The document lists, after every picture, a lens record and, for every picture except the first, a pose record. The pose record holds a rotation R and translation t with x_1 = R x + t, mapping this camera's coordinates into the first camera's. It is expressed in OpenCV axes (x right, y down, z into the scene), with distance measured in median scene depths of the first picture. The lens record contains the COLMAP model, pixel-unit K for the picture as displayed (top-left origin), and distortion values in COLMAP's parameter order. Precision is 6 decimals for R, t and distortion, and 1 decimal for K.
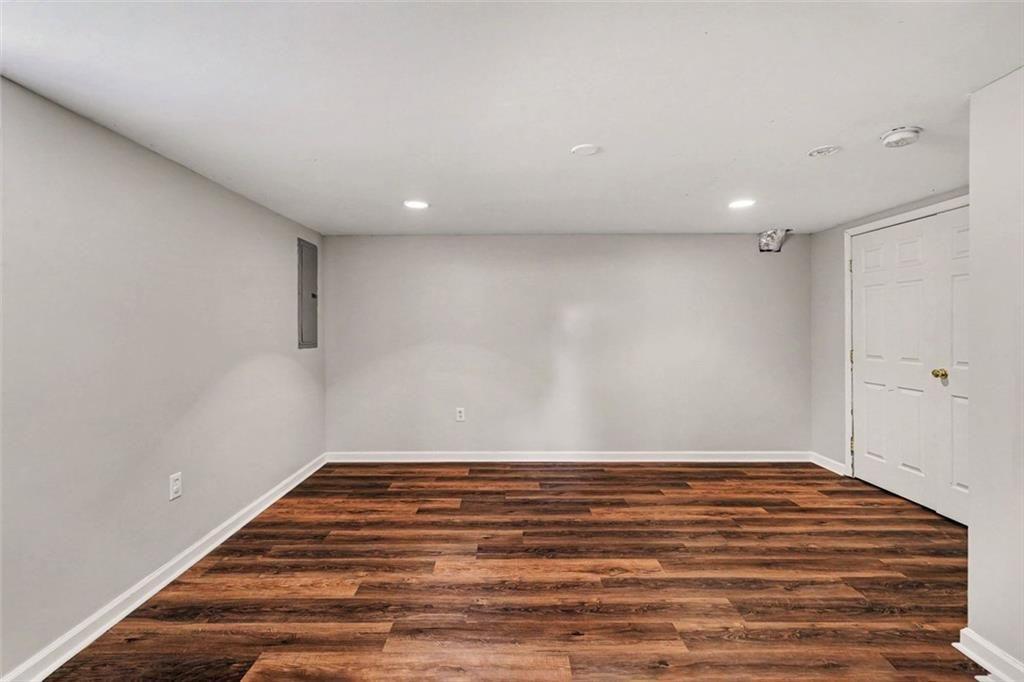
lens RADIAL K [[459.6, 0, 508.6], [0, 459.6, 335.6], [0, 0, 1]] dist [-0.002003, -0.000821]
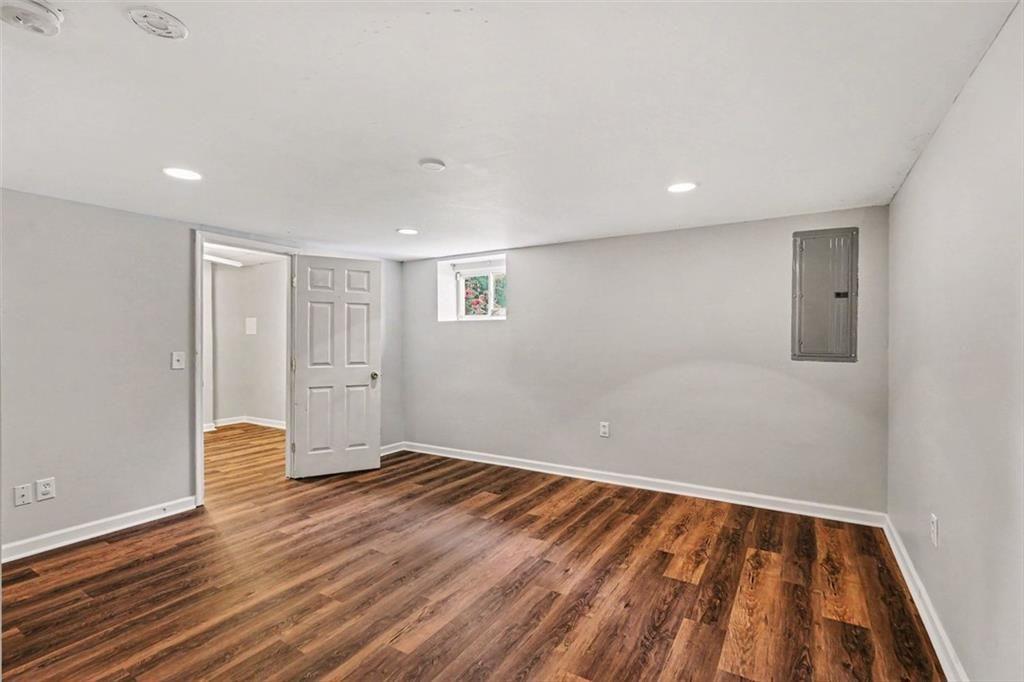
lens RADIAL K [[459.6, 0, 509.0], [0, 459.6, 338.1], [0, 0, 1]] dist [-0.002003, -0.000821]
pose [[-0.524371, 0.012153, -0.851403, 0.819991], [-0.008972, 0.999764, 0.019796, -0.036424], [0.851442, 0.018020, -0.524138, 1.446207]]
